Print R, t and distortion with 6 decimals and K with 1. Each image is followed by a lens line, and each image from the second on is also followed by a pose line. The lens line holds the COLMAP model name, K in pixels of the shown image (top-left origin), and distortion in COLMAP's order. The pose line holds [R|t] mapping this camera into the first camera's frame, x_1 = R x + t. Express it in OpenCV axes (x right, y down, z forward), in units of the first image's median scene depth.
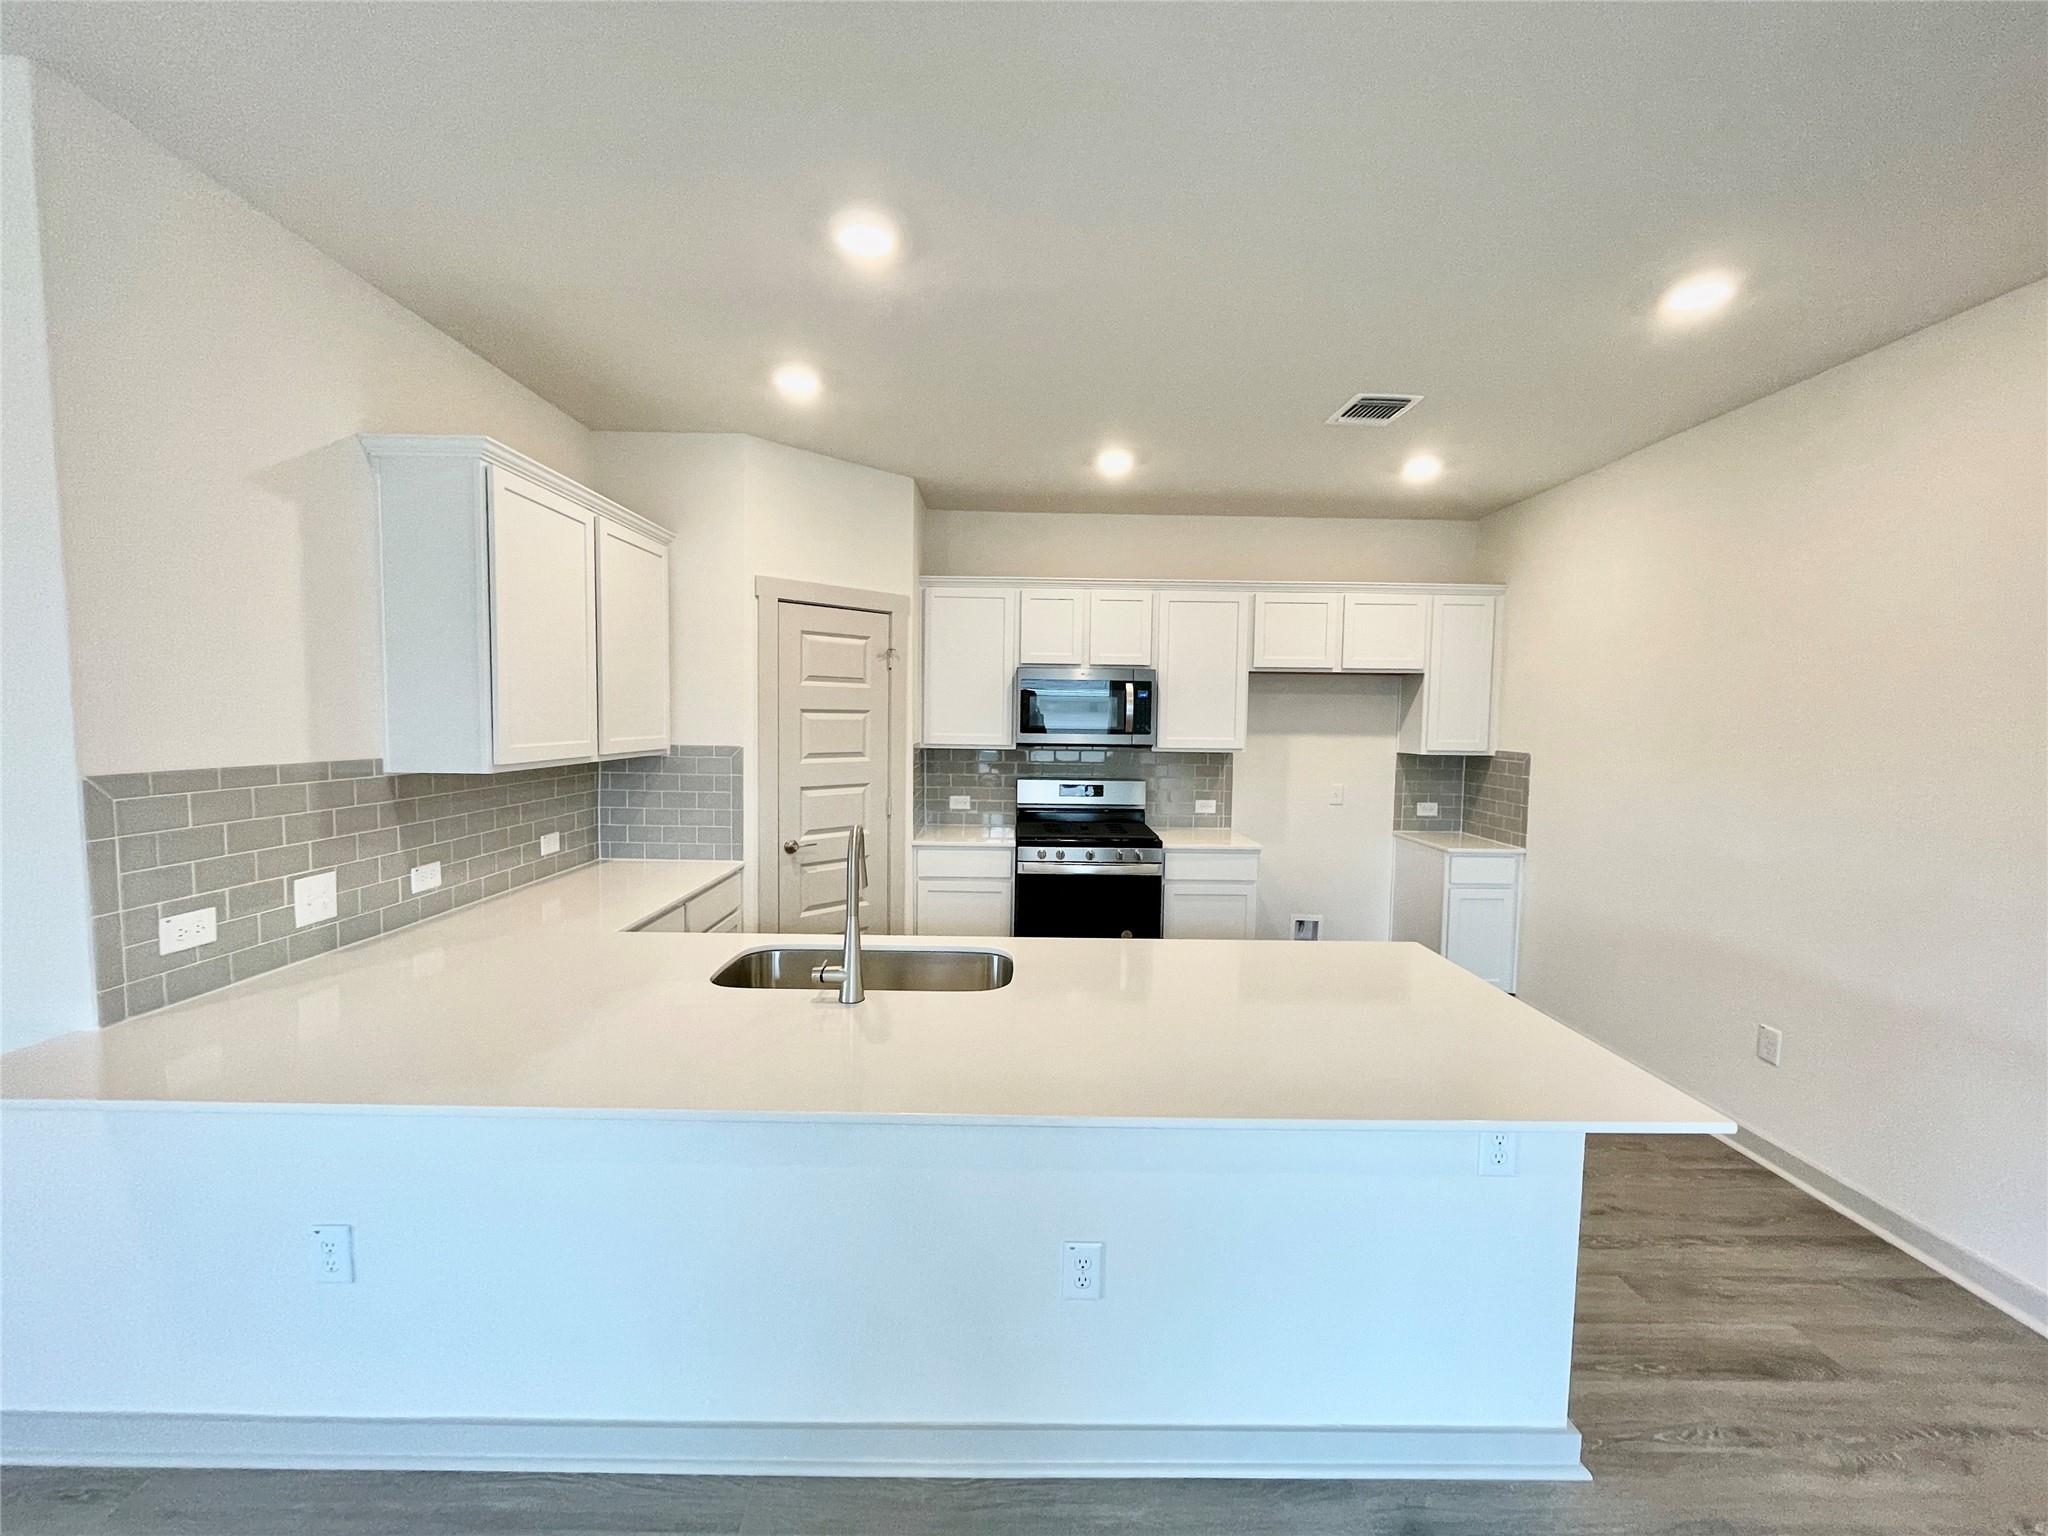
lens RADIAL K [[821.1, 0, 1023.4], [0, 821.1, 770.0], [0, 0, 1]] dist [-0.005976, -0.000332]
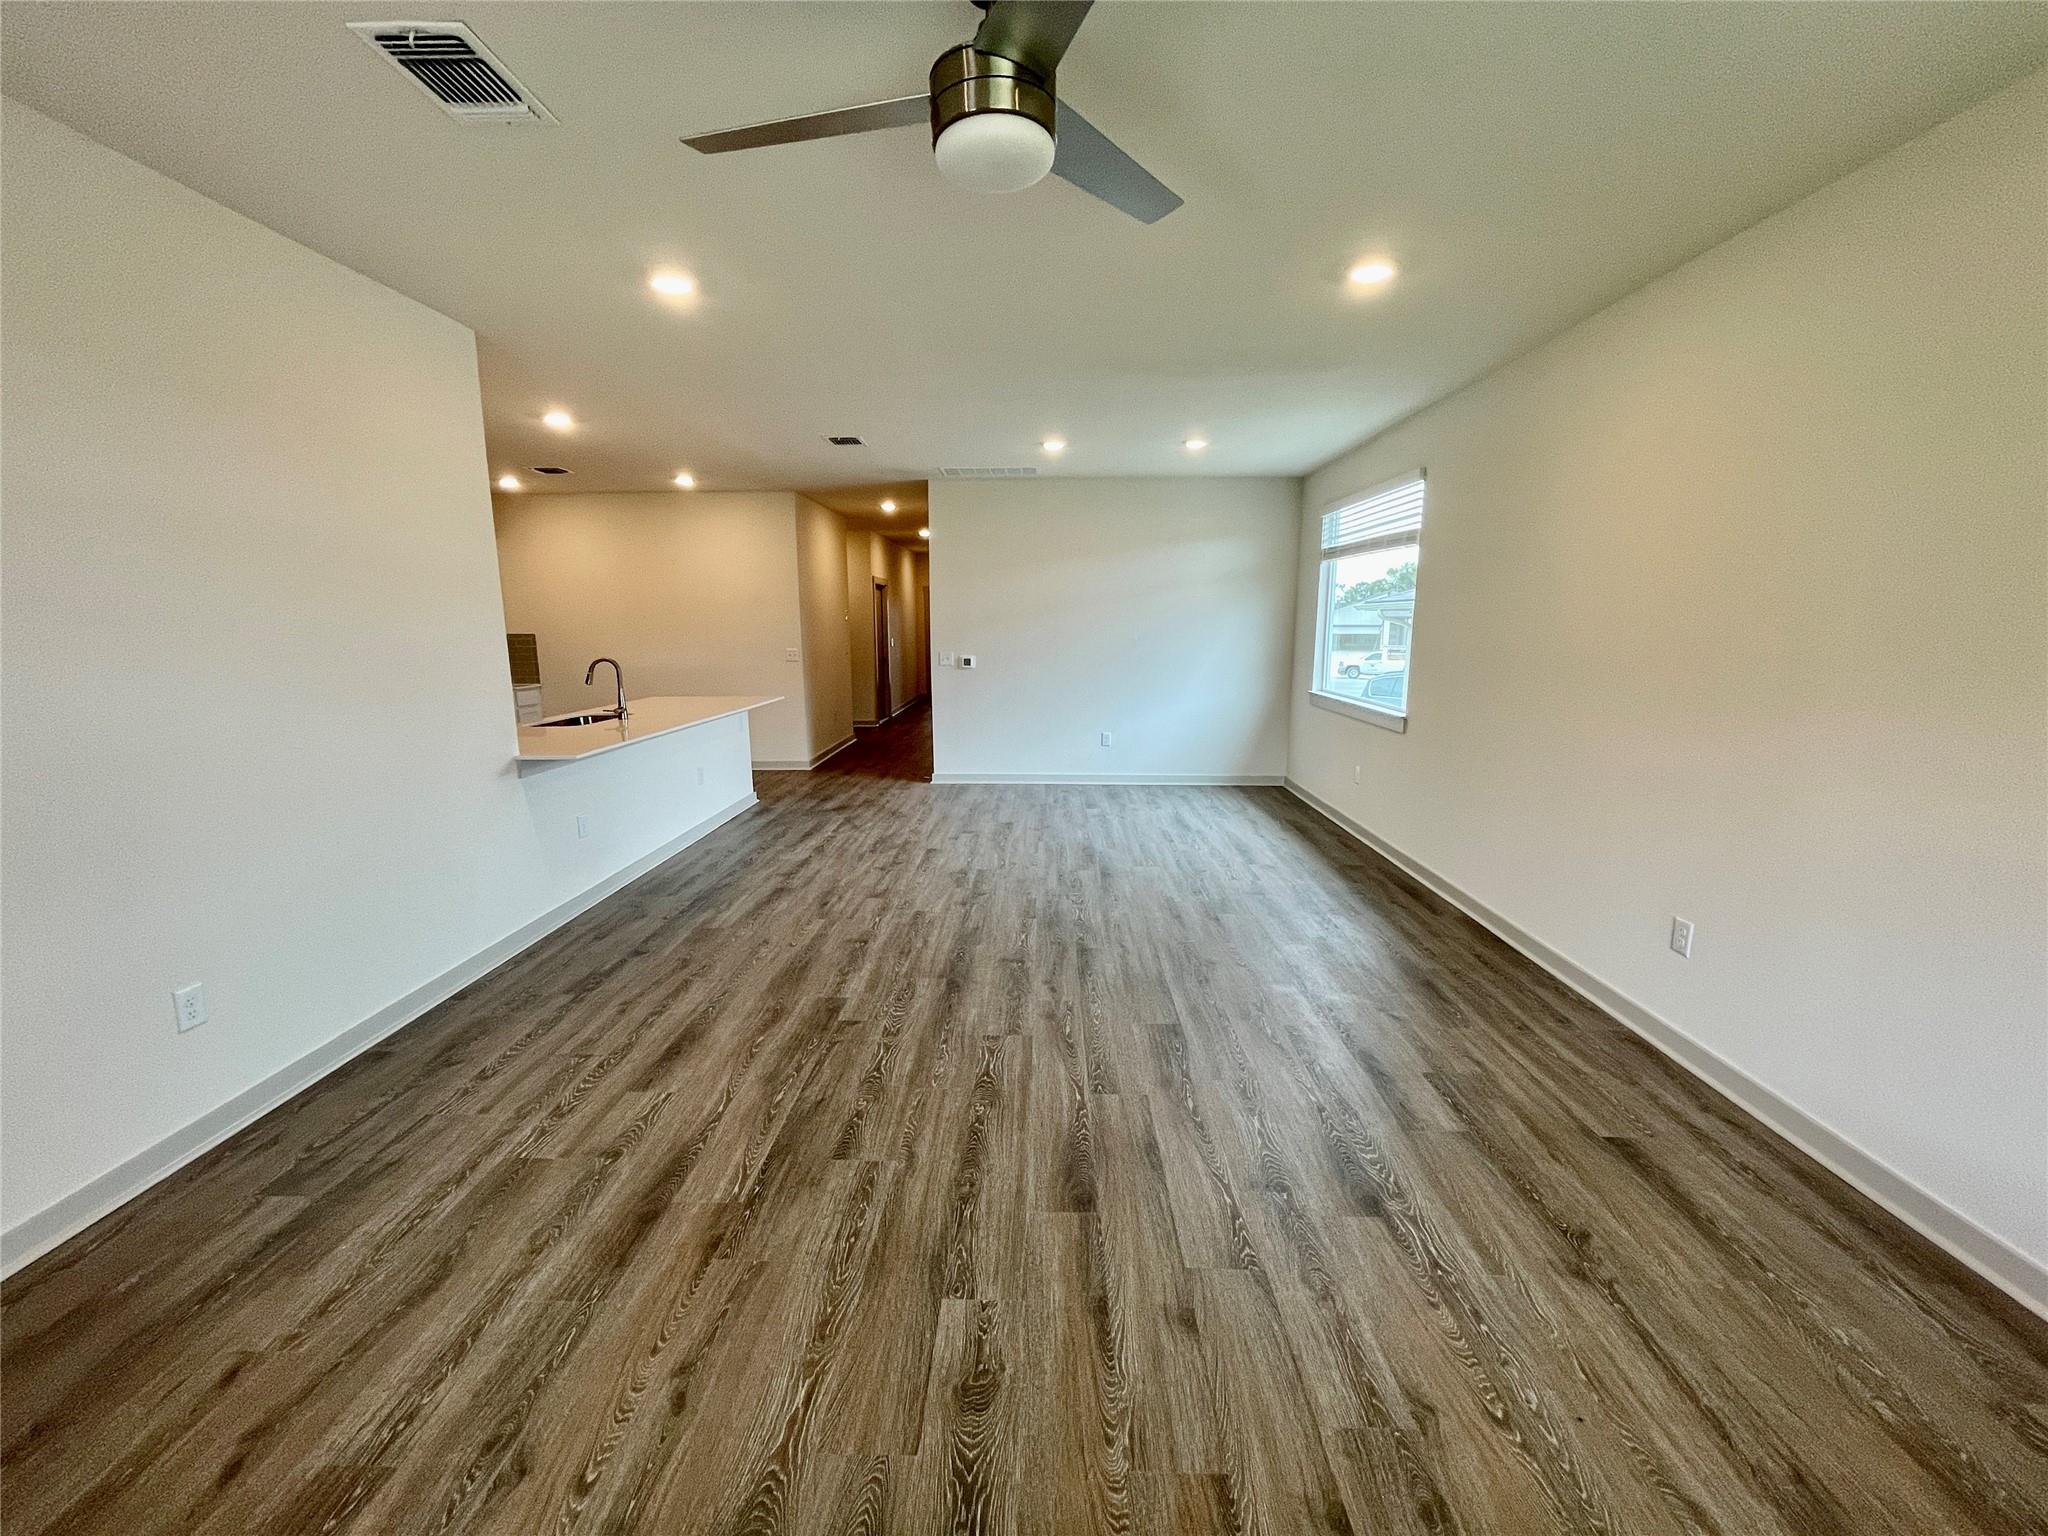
lens RADIAL K [[821.1, 0, 1029.8], [0, 821.1, 772.7], [0, 0, 1]] dist [-0.005976, -0.000332]
pose [[0.024359, -0.196724, 0.980156, -1.286571], [0.072566, 0.978209, 0.194529, 0.007934], [-0.997066, 0.066388, 0.038104, -0.200923]]
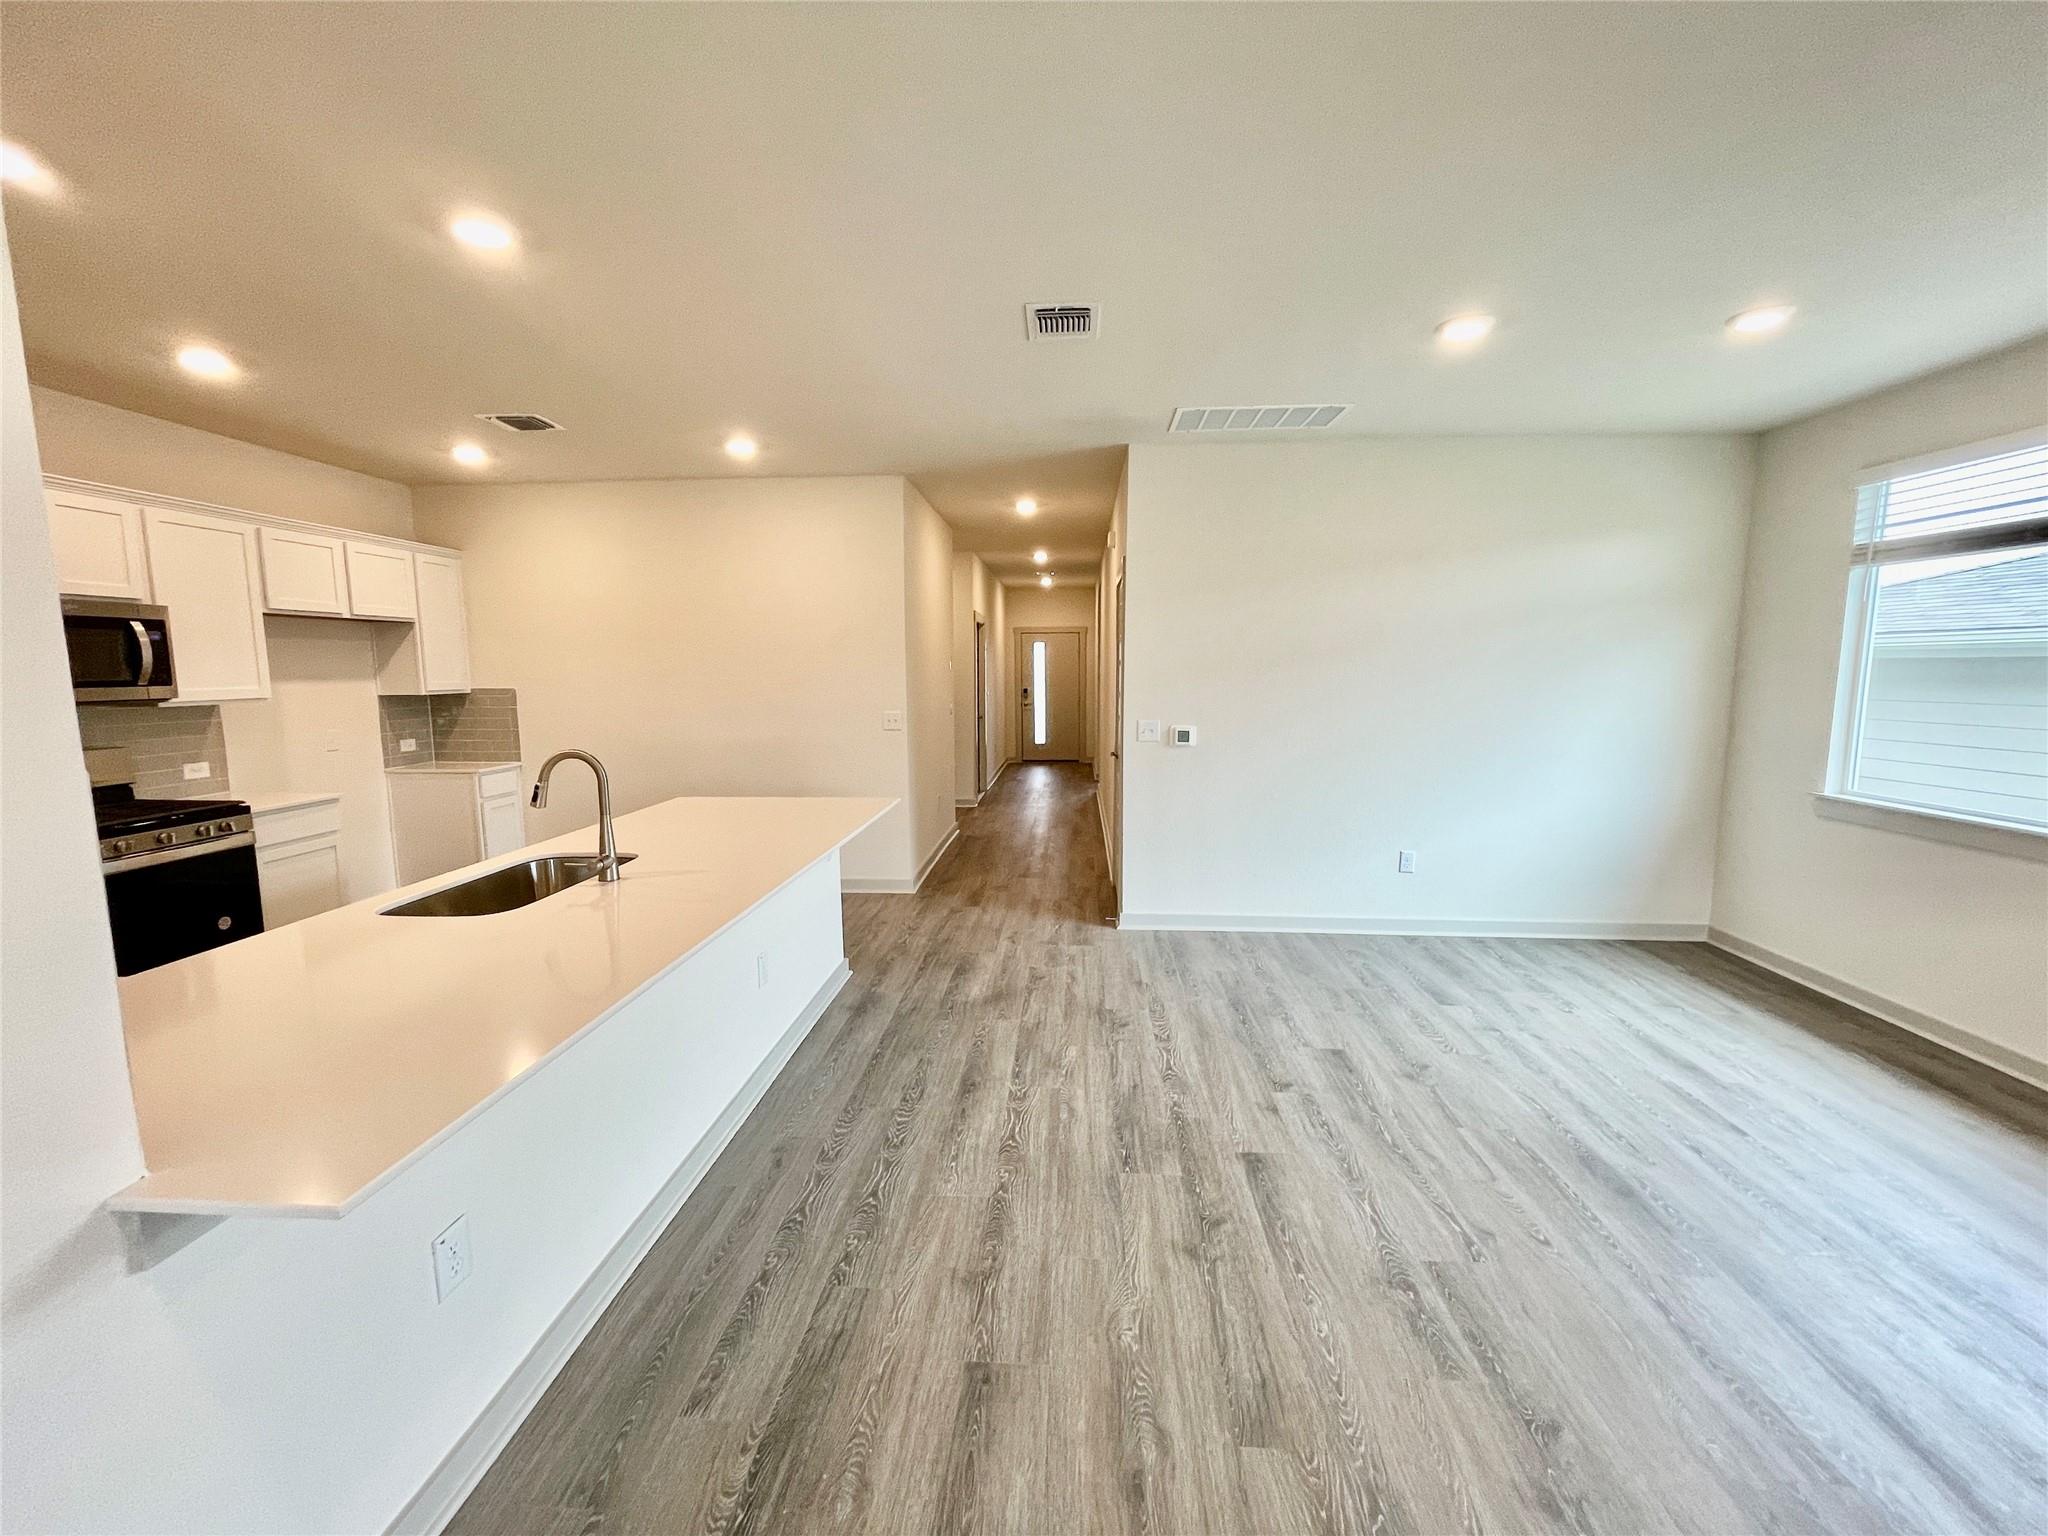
lens RADIAL K [[821.1, 0, 1036.2], [0, 821.1, 762.3], [0, 0, 1]] dist [-0.005976, -0.000332]
pose [[0.056046, -0.129880, 0.989944, -0.637345], [0.072612, 0.989408, 0.125699, -0.007547], [-0.995784, 0.064837, 0.064883, 0.100007]]
